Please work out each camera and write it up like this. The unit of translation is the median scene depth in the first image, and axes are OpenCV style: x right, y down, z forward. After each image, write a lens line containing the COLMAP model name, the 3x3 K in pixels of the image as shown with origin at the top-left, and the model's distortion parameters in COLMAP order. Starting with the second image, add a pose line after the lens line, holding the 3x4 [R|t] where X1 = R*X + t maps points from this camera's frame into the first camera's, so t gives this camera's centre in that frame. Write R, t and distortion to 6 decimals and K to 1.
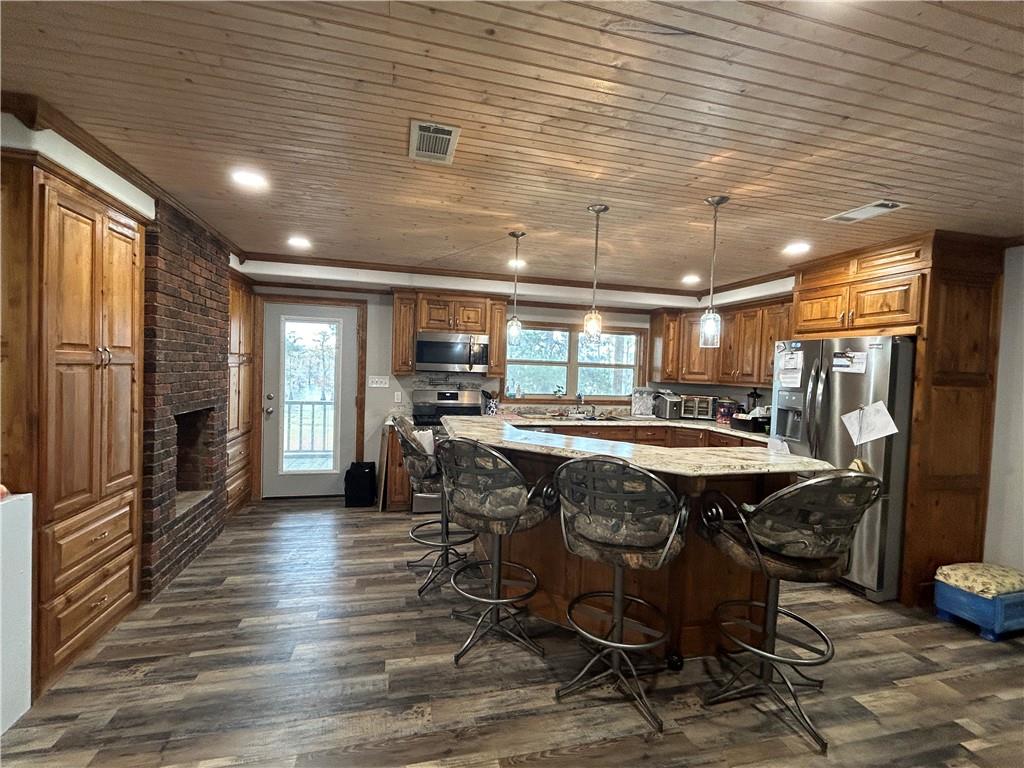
lens RADIAL K [[449.5, 0, 511.7], [0, 449.5, 384.6], [0, 0, 1]] dist [-0.000178, 0.000575]
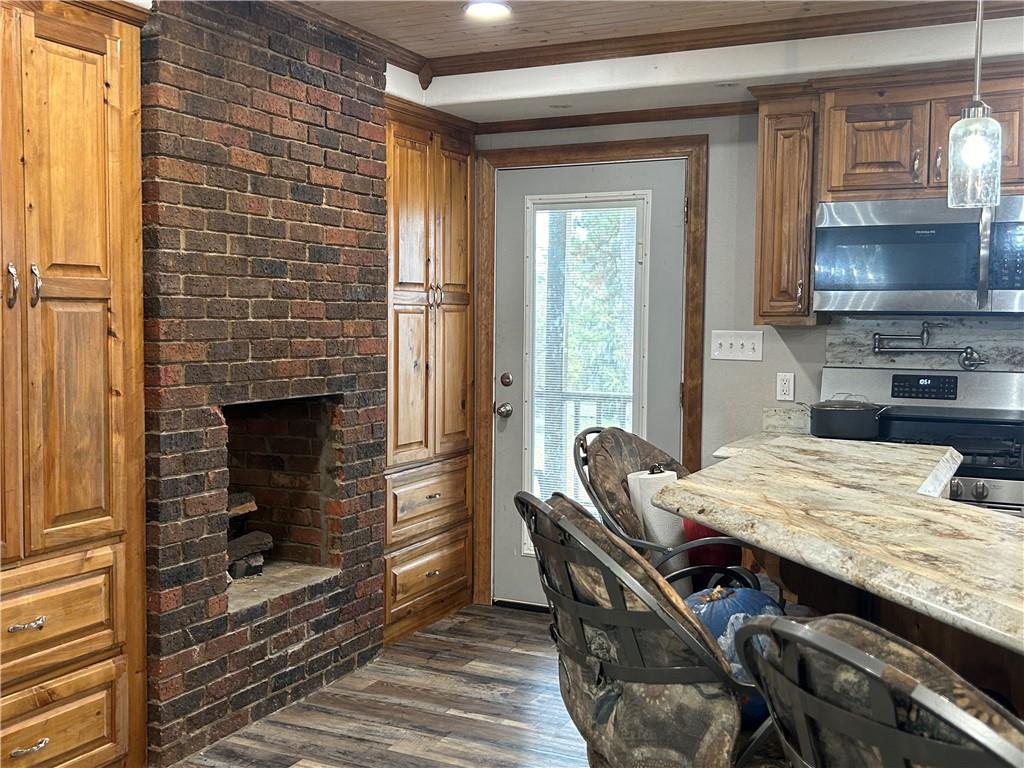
lens RADIAL K [[1072.3, 0, 512.1], [0, 1072.3, 380.2], [0, 0, 1]] dist [0.030643, 0.000000]
pose [[0.764428, 0.015050, -0.644533, 0.223252], [-0.007768, 0.999870, 0.014134, 0.018375], [0.644662, -0.005798, 0.764446, 0.267088]]
